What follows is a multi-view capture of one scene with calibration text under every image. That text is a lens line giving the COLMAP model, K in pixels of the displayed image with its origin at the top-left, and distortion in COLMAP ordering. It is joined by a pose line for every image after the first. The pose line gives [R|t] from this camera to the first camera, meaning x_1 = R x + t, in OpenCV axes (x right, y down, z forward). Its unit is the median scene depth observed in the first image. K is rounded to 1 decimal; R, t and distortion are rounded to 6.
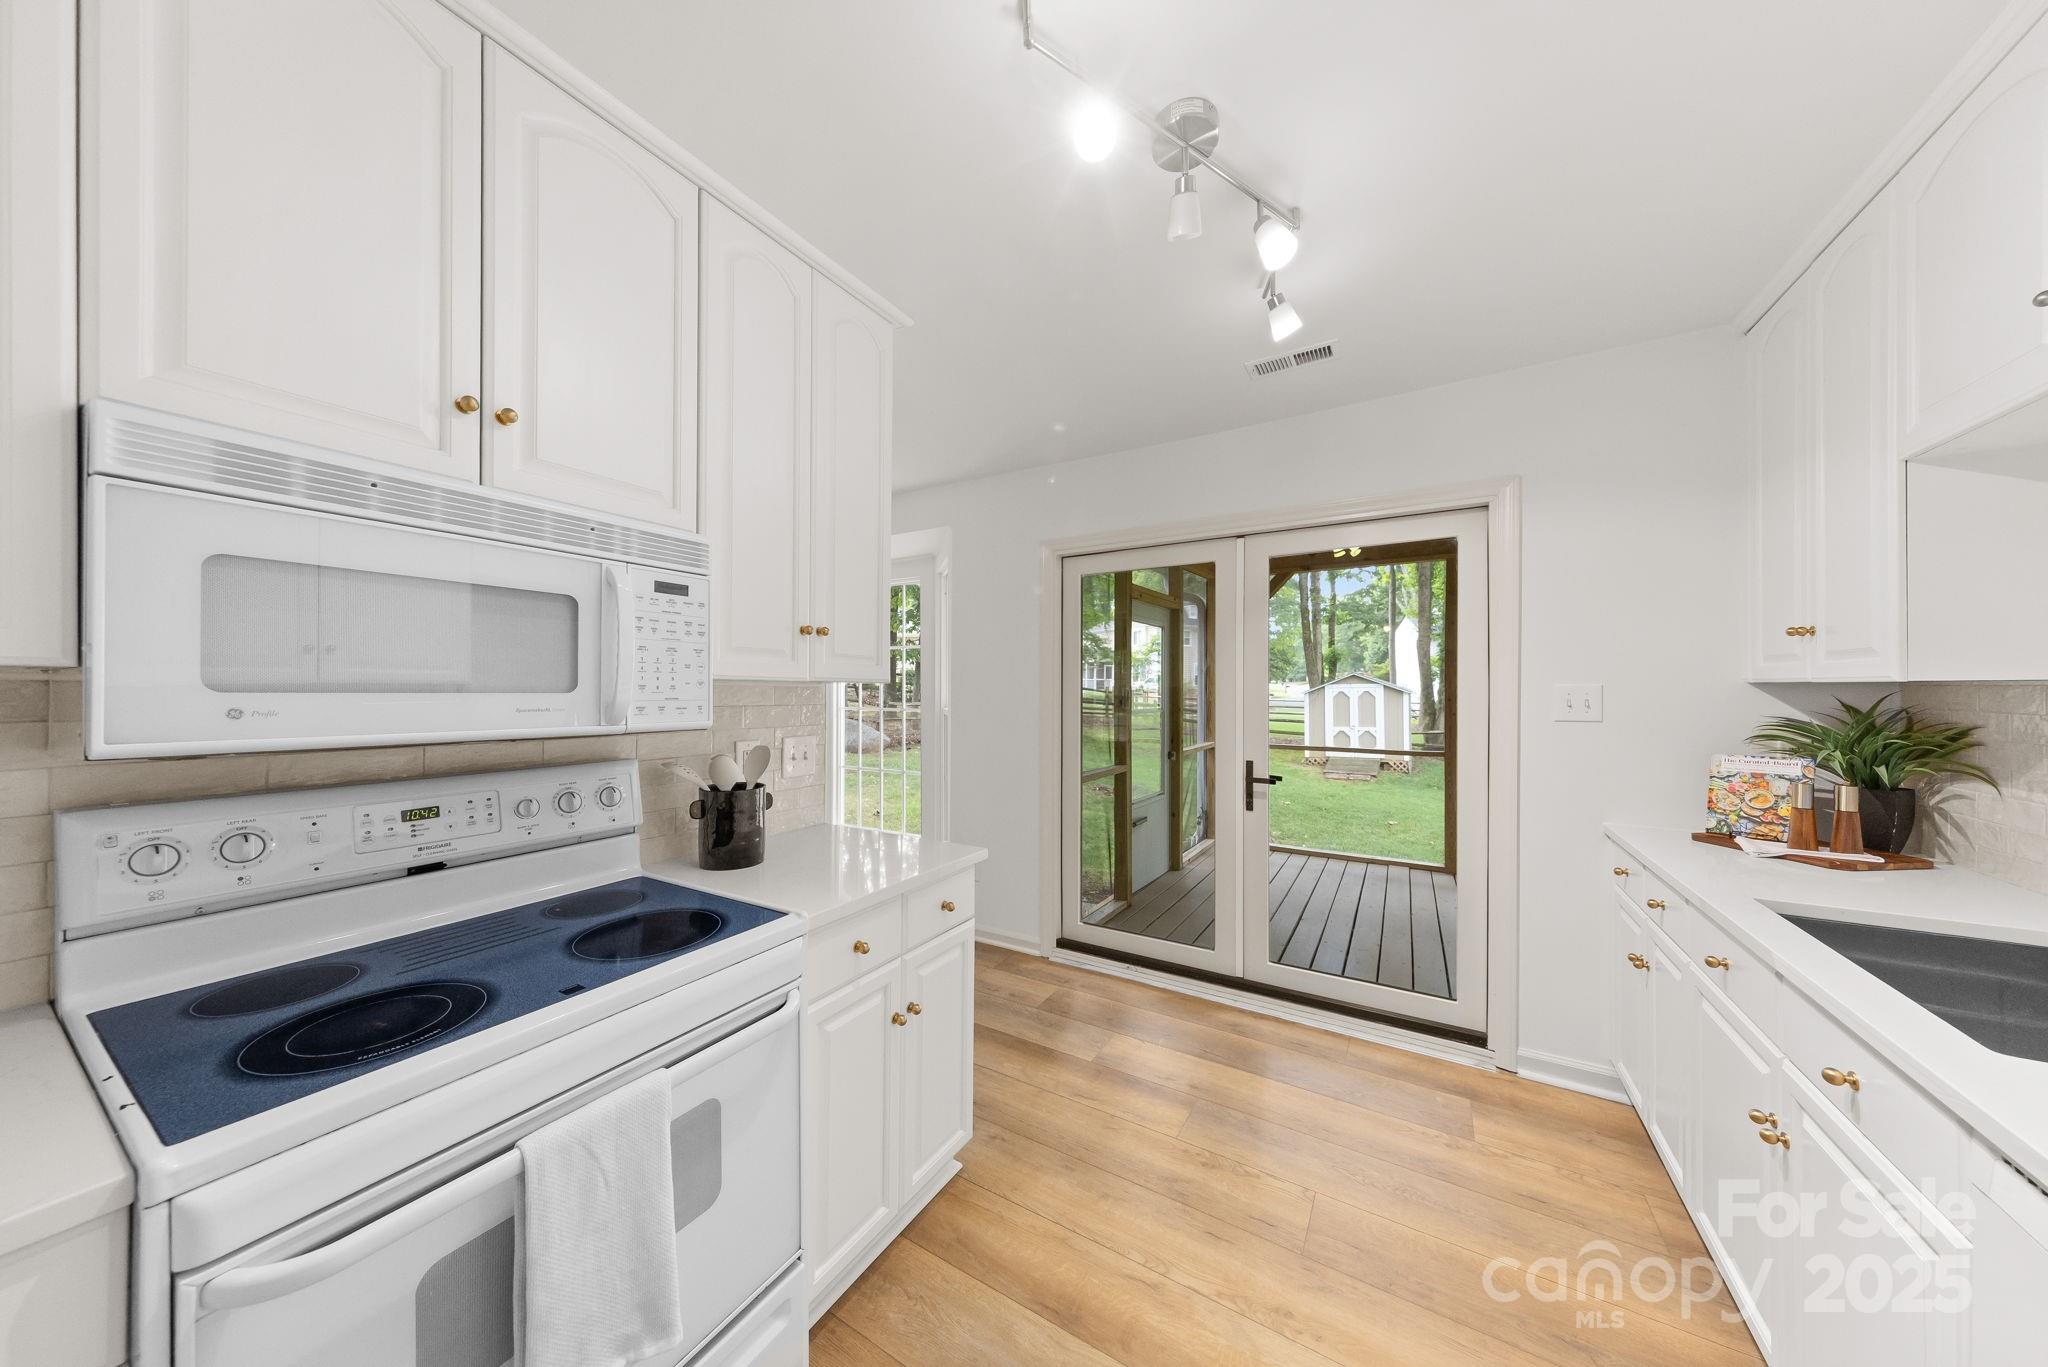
lens RADIAL K [[650.5, 0, 1030.5], [0, 650.5, 696.0], [0, 0, 1]] dist [0.000166, 0.000004]
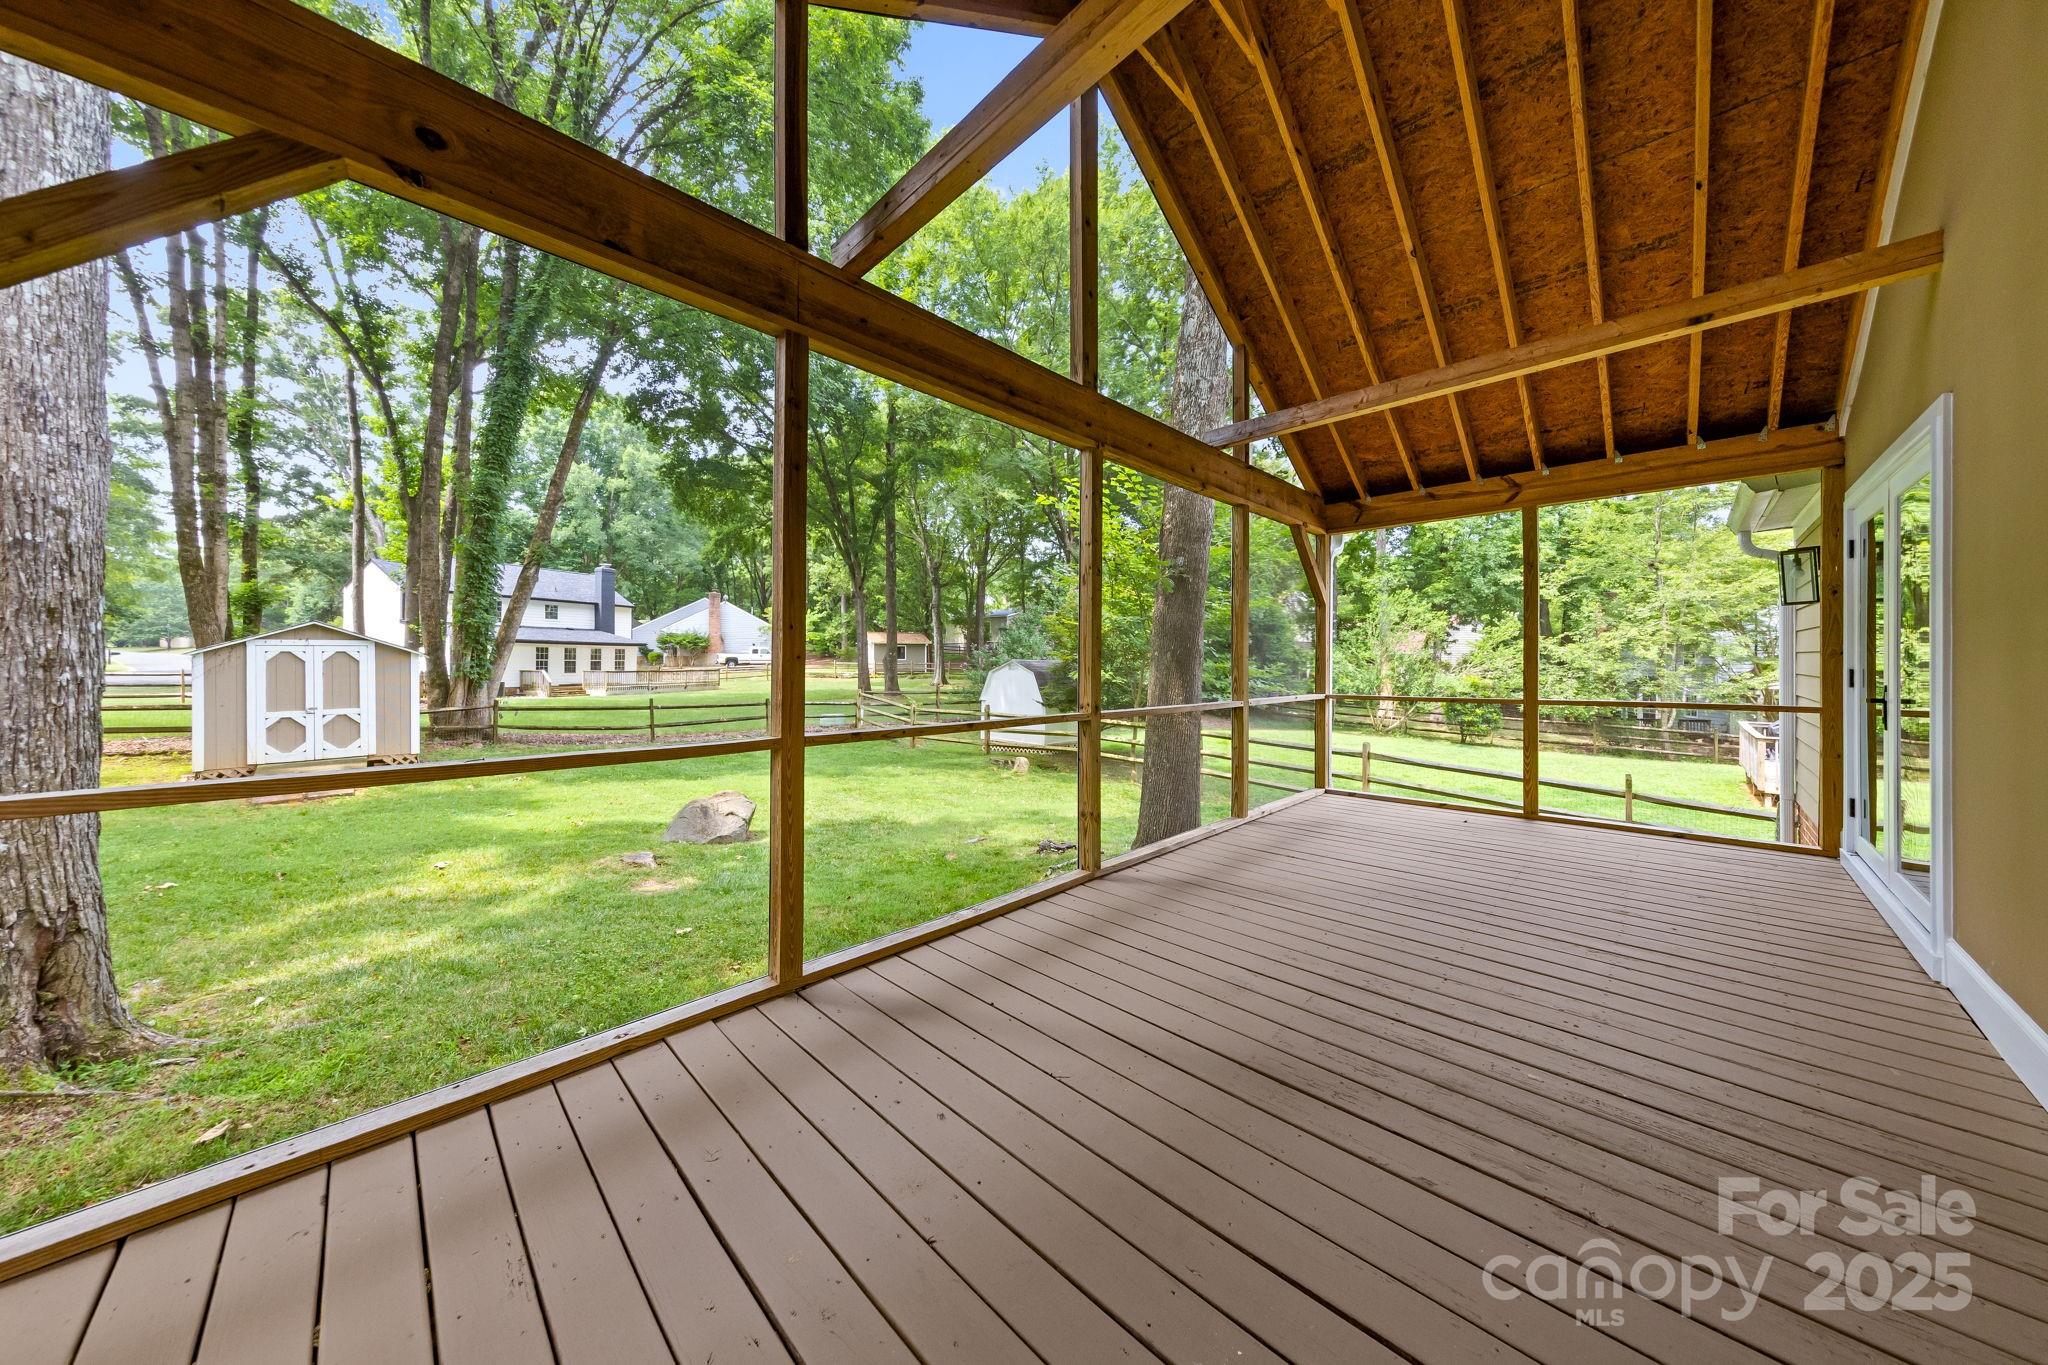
lens RADIAL K [[654.1, 0, 1030.9], [0, 654.1, 666.8], [0, 0, 1]] dist [0.002052, 0.000116]
pose [[0.241980, -0.002992, 0.970277, 0.047496], [0.005043, 0.999986, 0.001826, 0.006990], [-0.970268, 0.004451, 0.241992, 0.151971]]
